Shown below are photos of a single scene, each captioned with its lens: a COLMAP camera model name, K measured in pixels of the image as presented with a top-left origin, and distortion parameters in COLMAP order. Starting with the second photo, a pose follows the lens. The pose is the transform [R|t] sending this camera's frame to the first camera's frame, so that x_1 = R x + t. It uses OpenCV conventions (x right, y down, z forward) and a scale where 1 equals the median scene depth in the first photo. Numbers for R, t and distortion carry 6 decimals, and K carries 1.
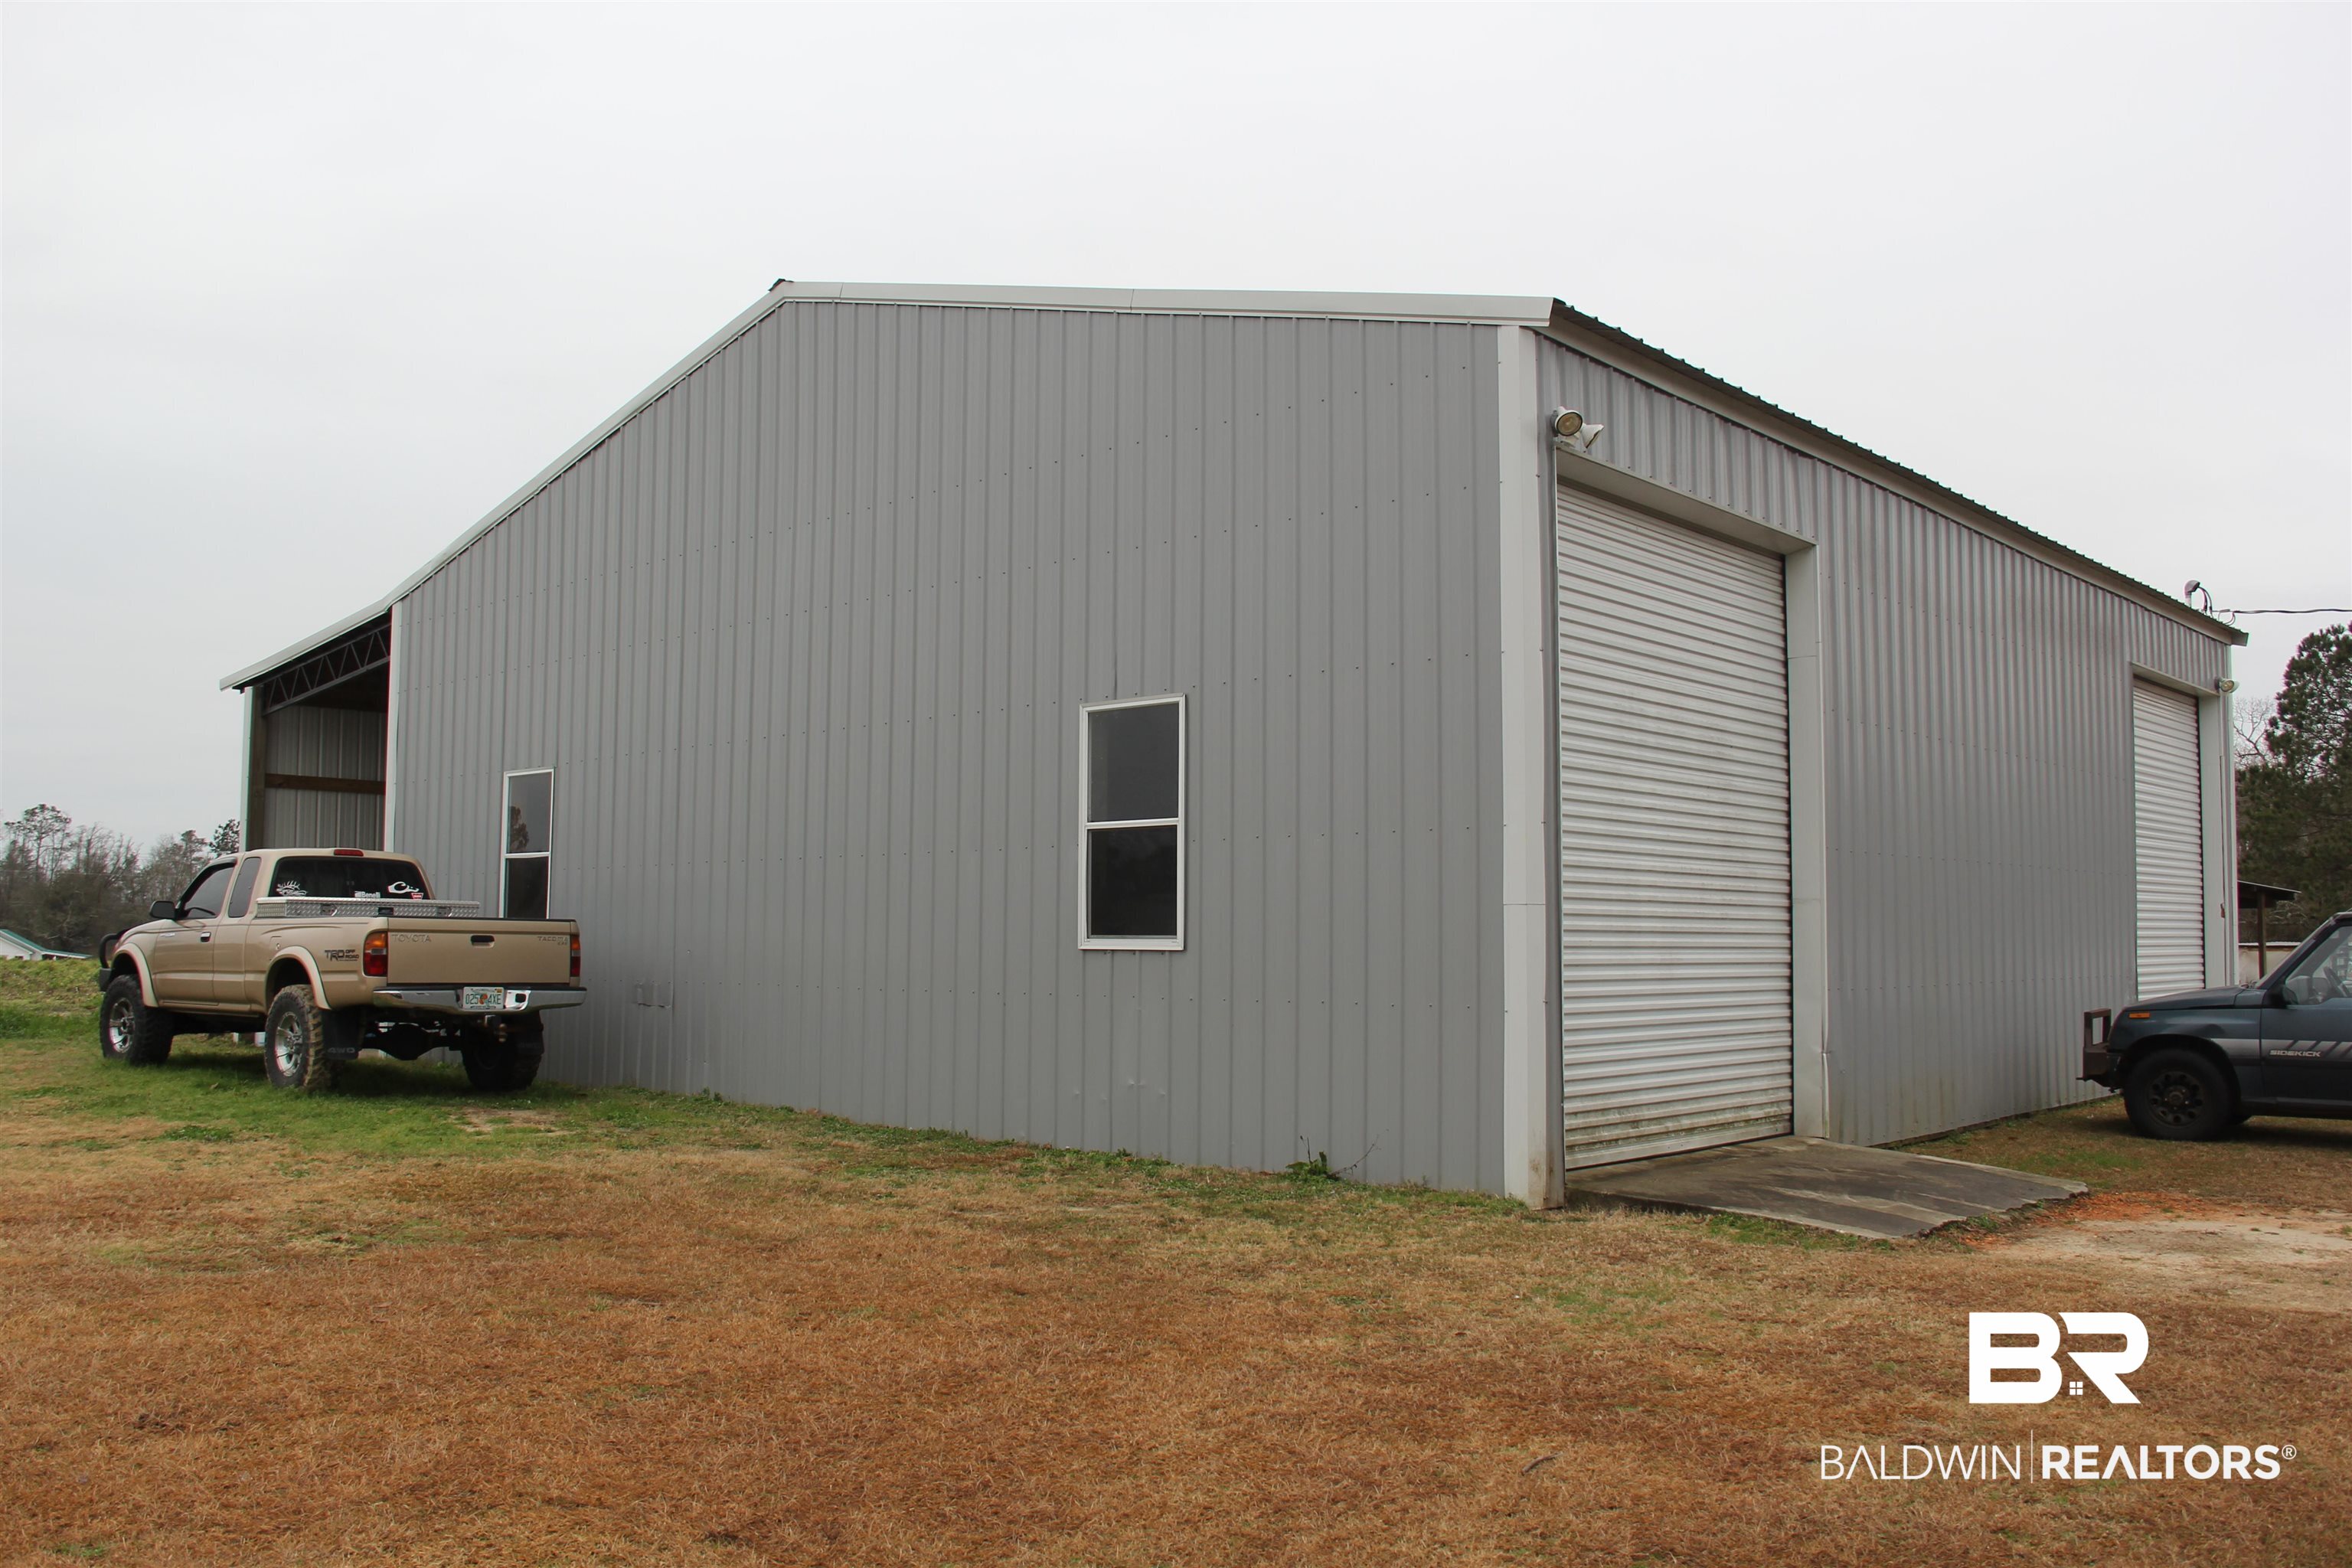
lens RADIAL K [[1973.1, 0, 1194.5], [0, 1973.1, 770.4], [0, 0, 1]] dist [-0.180819, 0.139263]
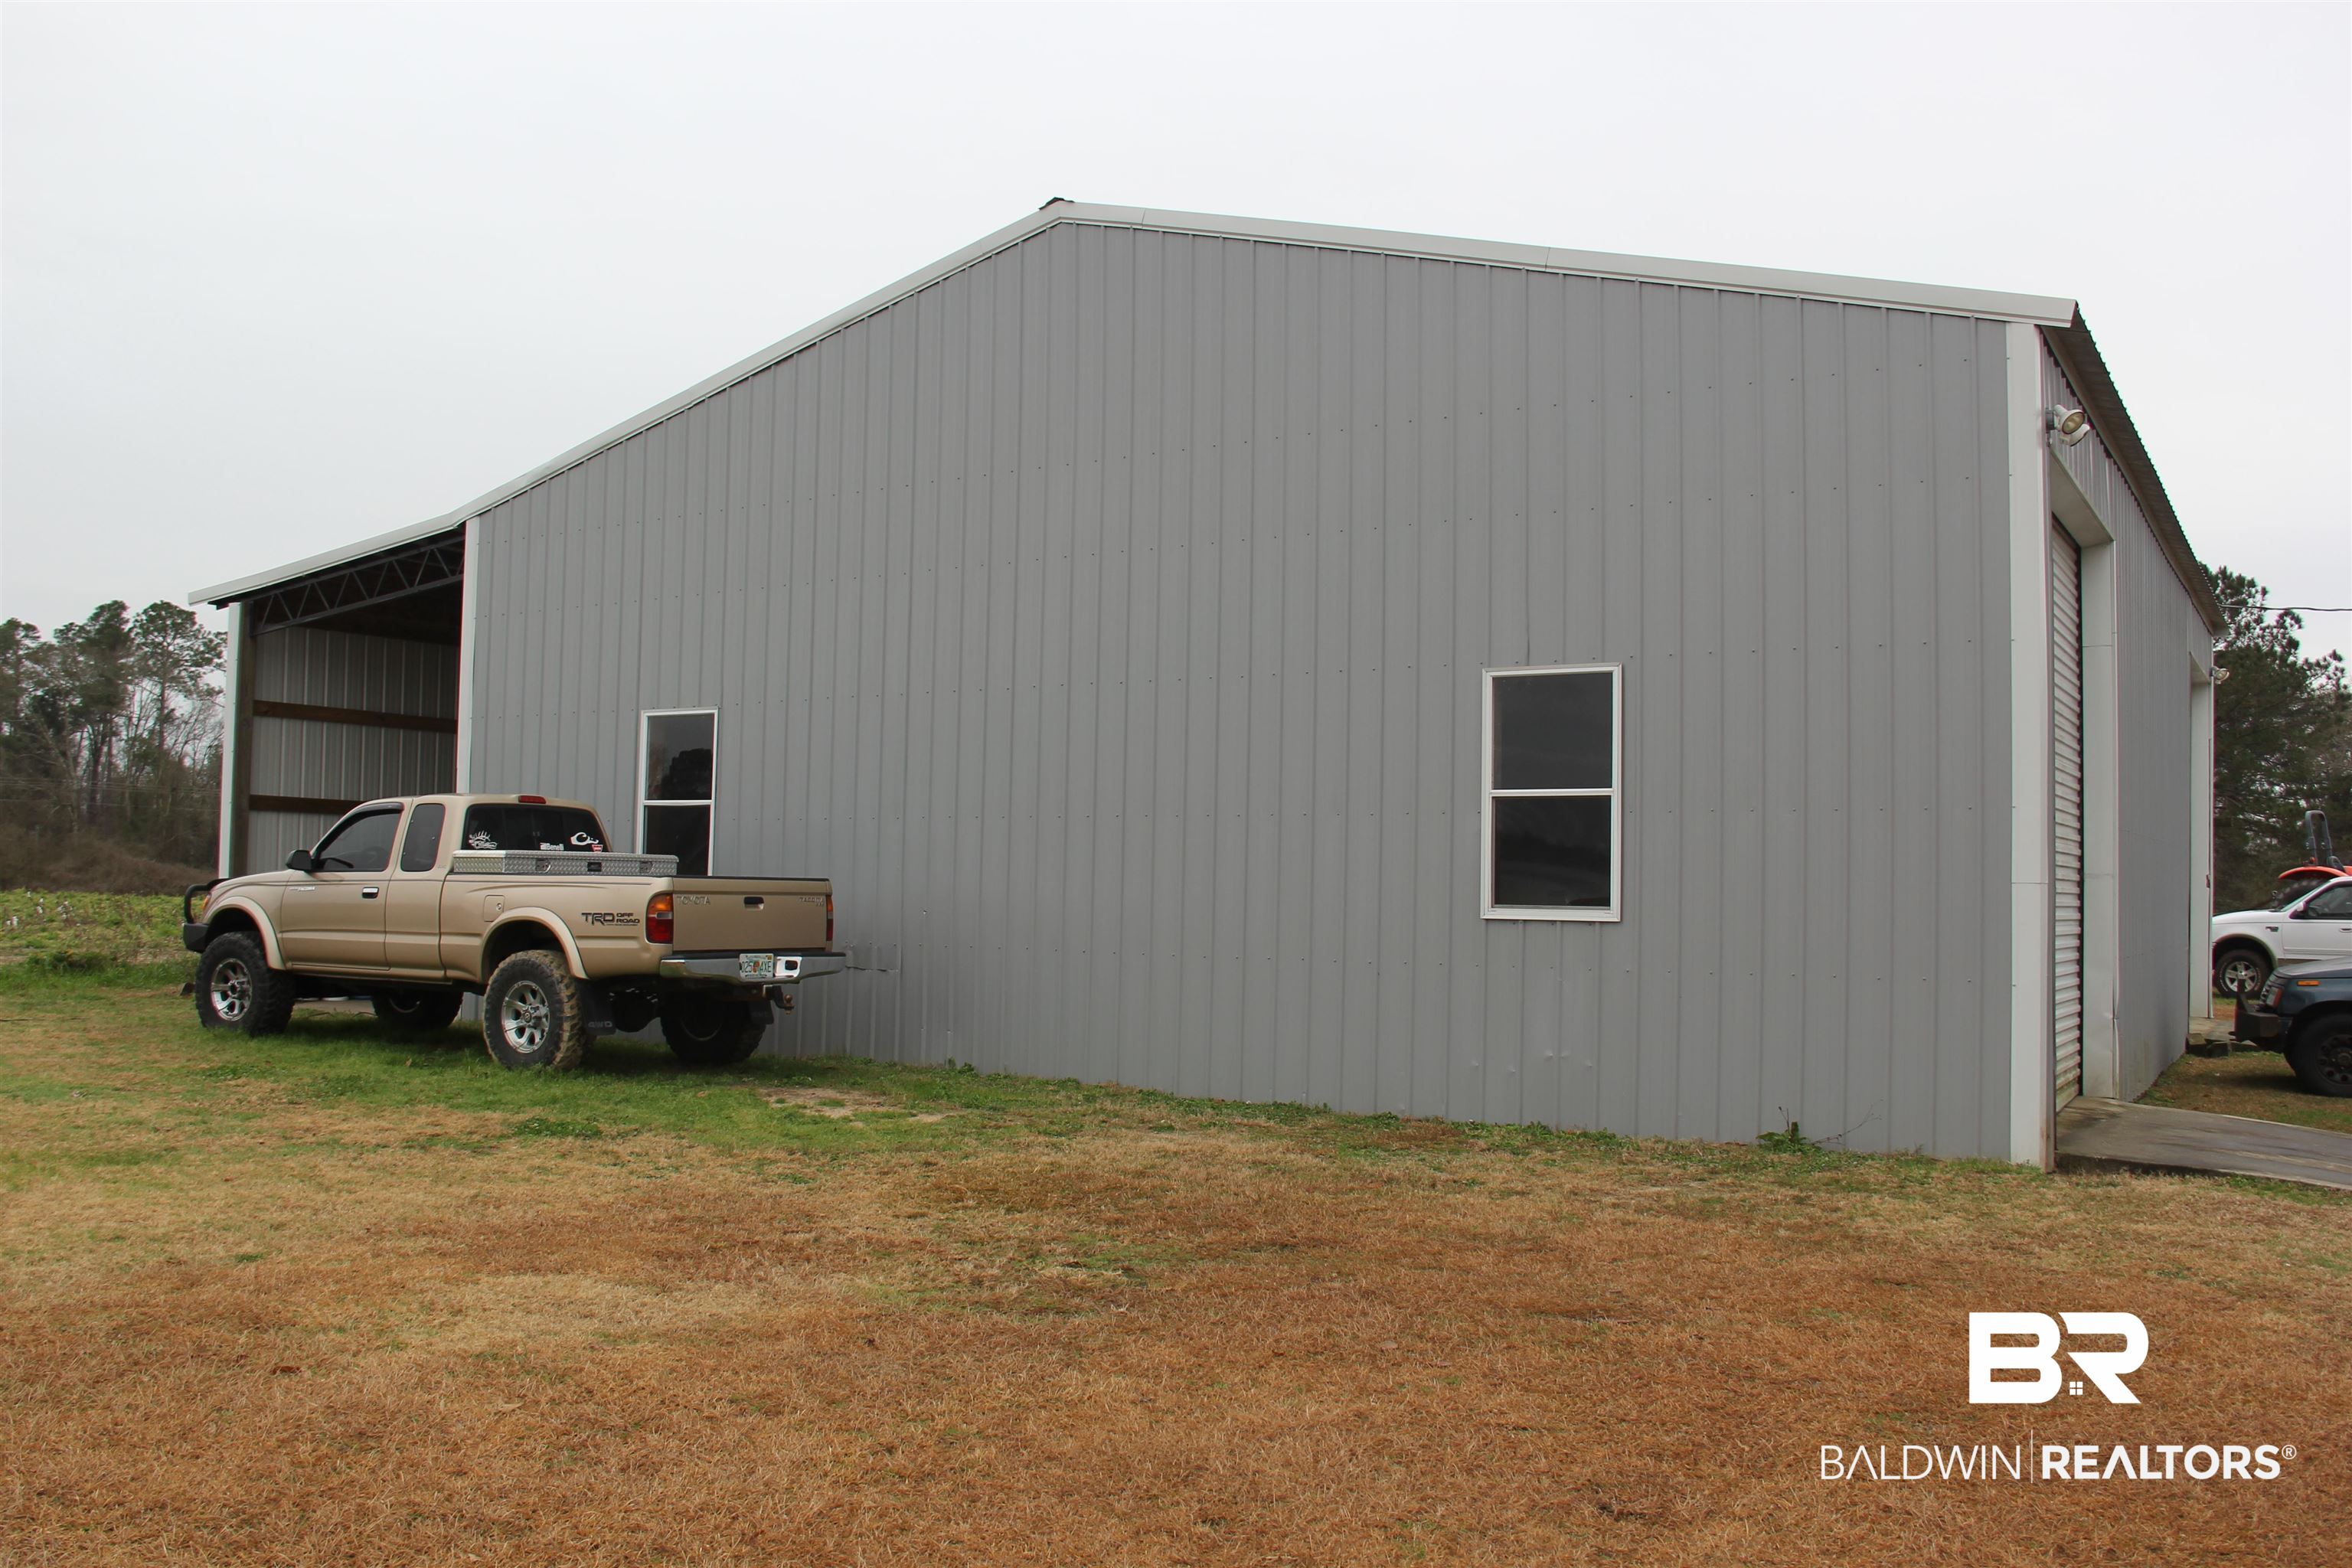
lens RADIAL K [[1973.1, 0, 1194.5], [0, 1973.1, 770.4], [0, 0, 1]] dist [-0.180819, 0.139263]
pose [[0.983495, 0.021949, 0.179600, -0.328507], [-0.027845, 0.999151, 0.030376, -0.007672], [-0.178781, -0.034875, 0.983271, 0.057735]]
